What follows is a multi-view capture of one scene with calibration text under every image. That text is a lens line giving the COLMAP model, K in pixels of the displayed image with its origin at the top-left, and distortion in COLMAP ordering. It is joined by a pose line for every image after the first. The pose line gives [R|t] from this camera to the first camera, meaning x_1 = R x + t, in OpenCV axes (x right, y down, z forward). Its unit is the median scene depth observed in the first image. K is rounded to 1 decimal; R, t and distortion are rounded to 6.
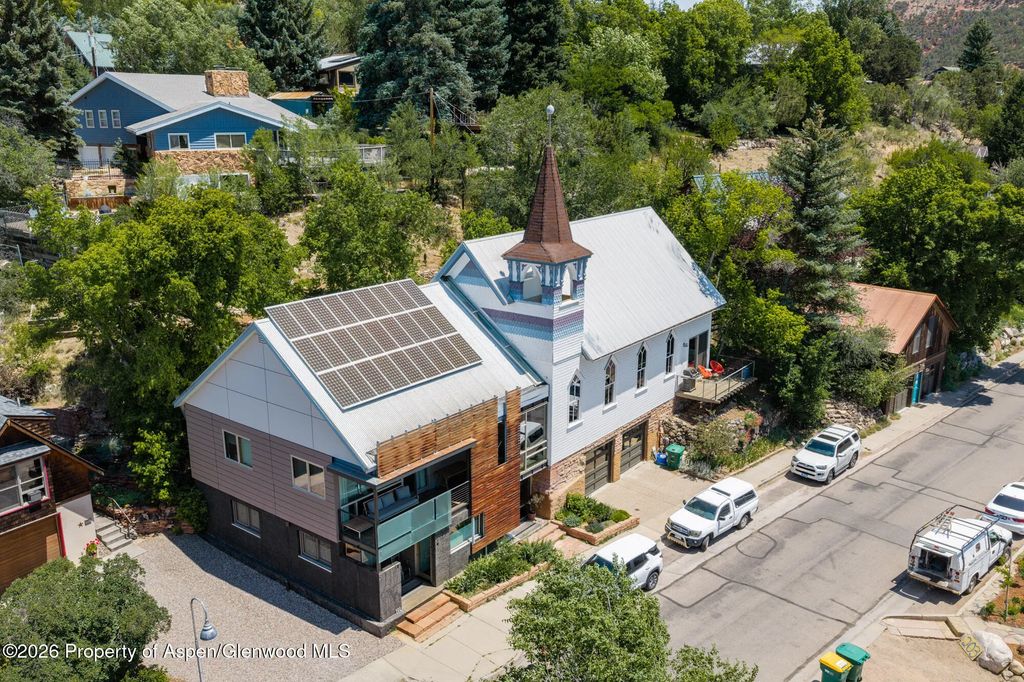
lens RADIAL K [[865.0, 0, 512.0], [0, 865.0, 341.0], [0, 0, 1]] dist [0.001711, -0.006377]
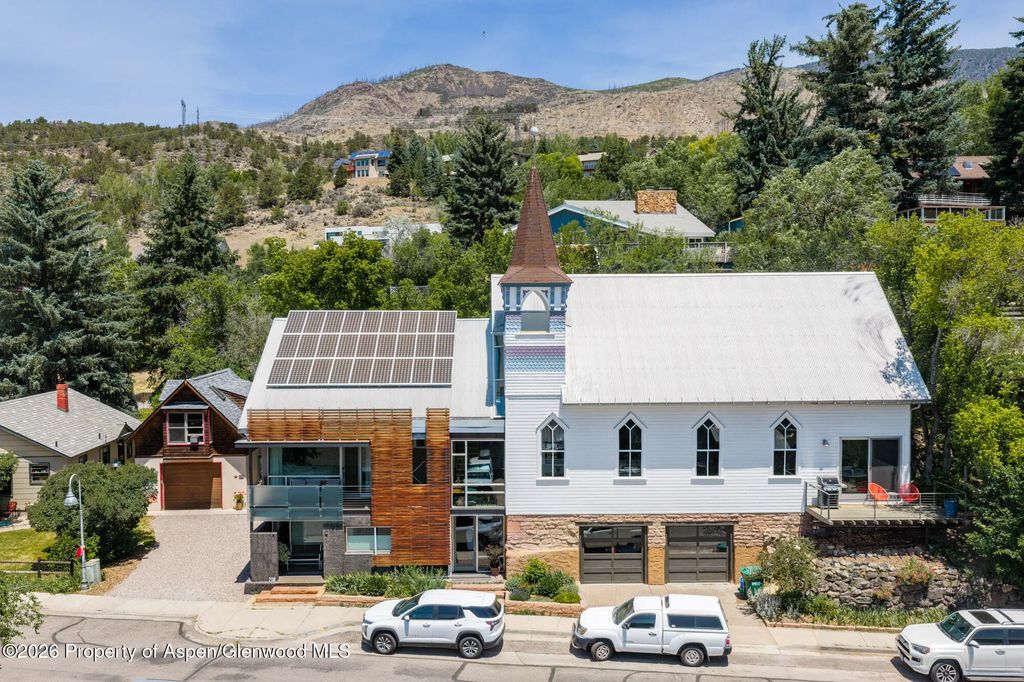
lens RADIAL K [[865.0, 0, 512.0], [0, 865.0, 341.0], [0, 0, 1]] dist [0.001711, -0.006377]
pose [[0.622210, 0.028941, -0.782316, 0.702611], [-0.200498, 0.971877, -0.123511, 0.074391], [0.756740, 0.233702, 0.610514, 0.391891]]
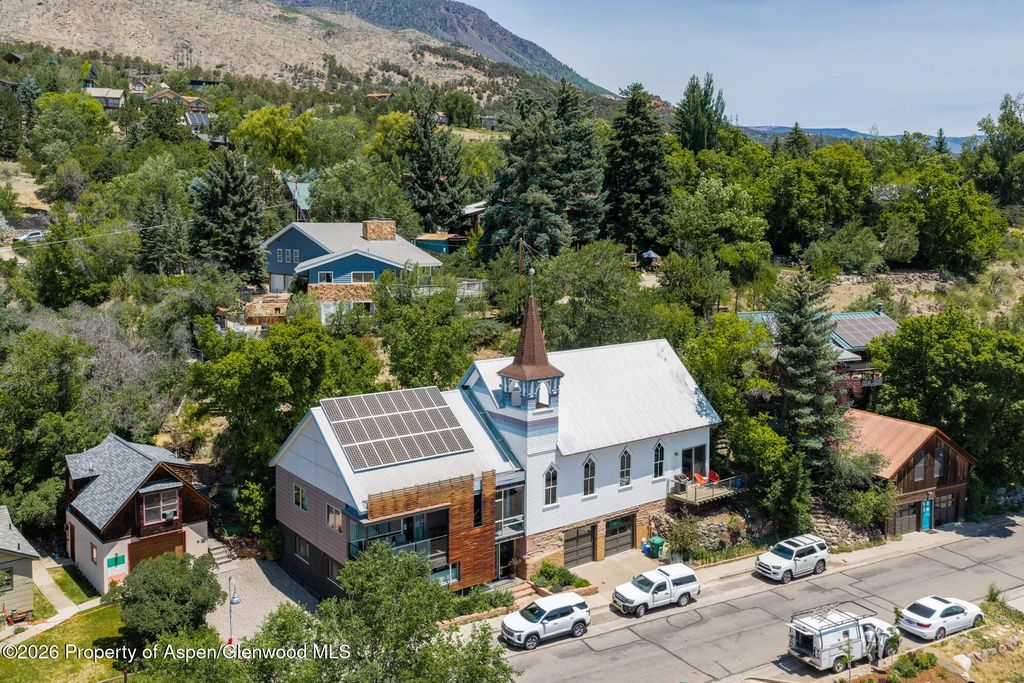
lens RADIAL K [[889.1, 0, 501.2], [0, 889.1, 278.9], [0, 0, 1]] dist [0.003511, -0.012009]
pose [[0.964751, 0.021199, -0.262310, 0.331529], [-0.072557, 0.979544, -0.187692, 0.018102], [0.252965, 0.200108, 0.946554, -0.335655]]
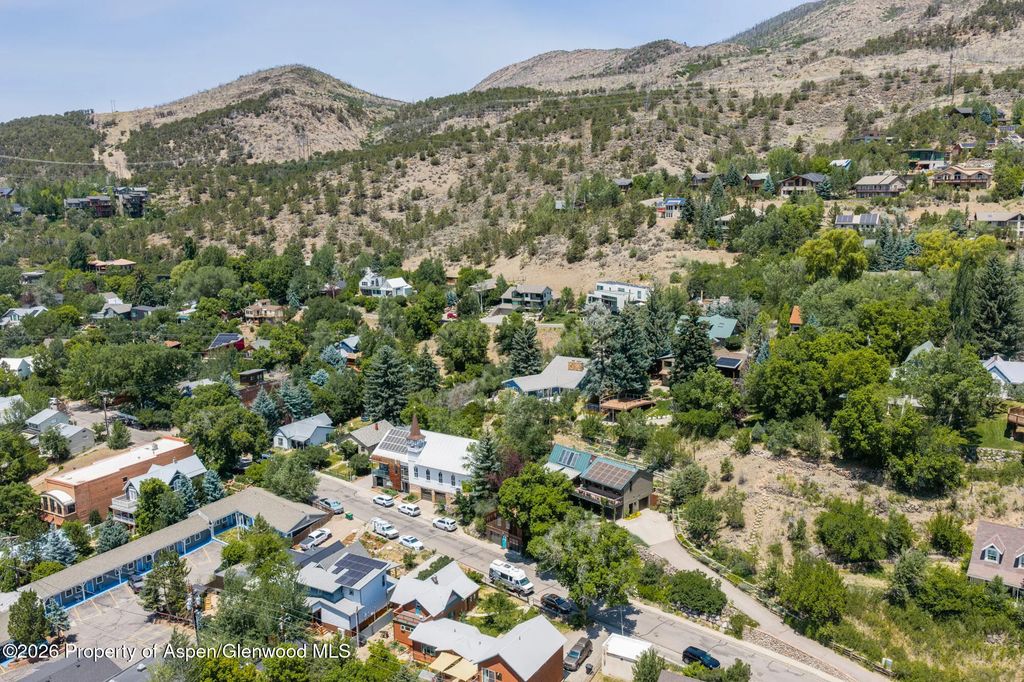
lens RADIAL K [[854.2, 0, 512.0], [0, 854.2, 341.0], [0, 0, 1]] dist [0.006008, -0.011482]
pose [[0.044771, 0.179106, -0.982811, 4.016088], [-0.241311, 0.956603, 0.163337, -1.320056], [0.969414, 0.229851, 0.086049, 0.912388]]
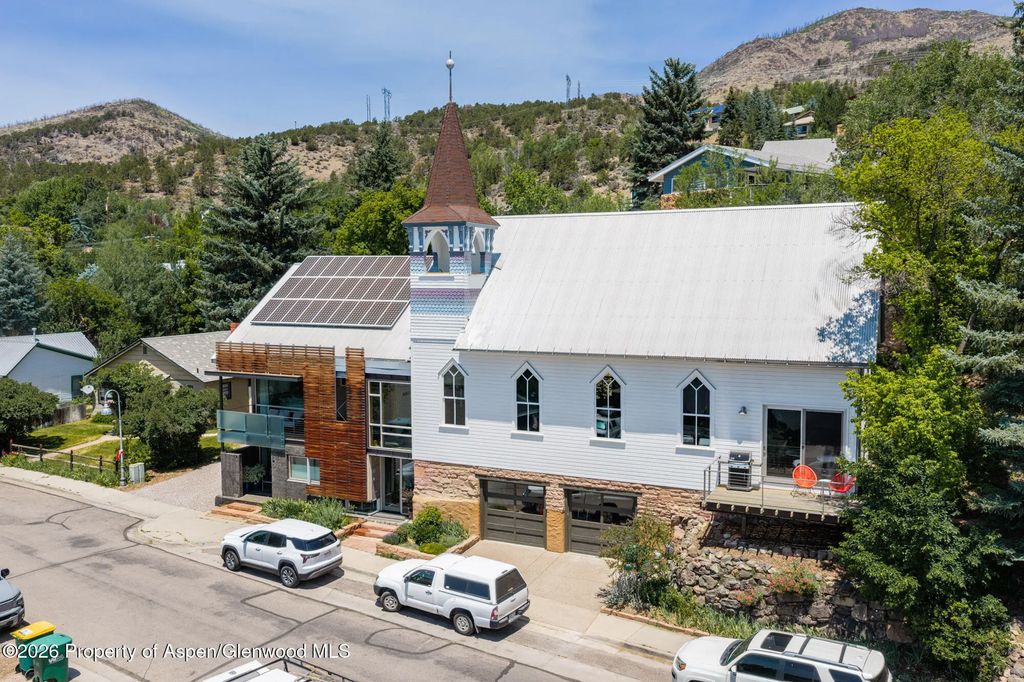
lens RADIAL K [[854.2, 0, 512.0], [0, 854.2, 341.0], [0, 0, 1]] dist [0.006008, -0.011482]
pose [[0.207321, 0.078665, -0.975105, 0.858645], [-0.253284, 0.967090, 0.024167, -0.018352], [0.944915, 0.241969, 0.220423, 0.824982]]
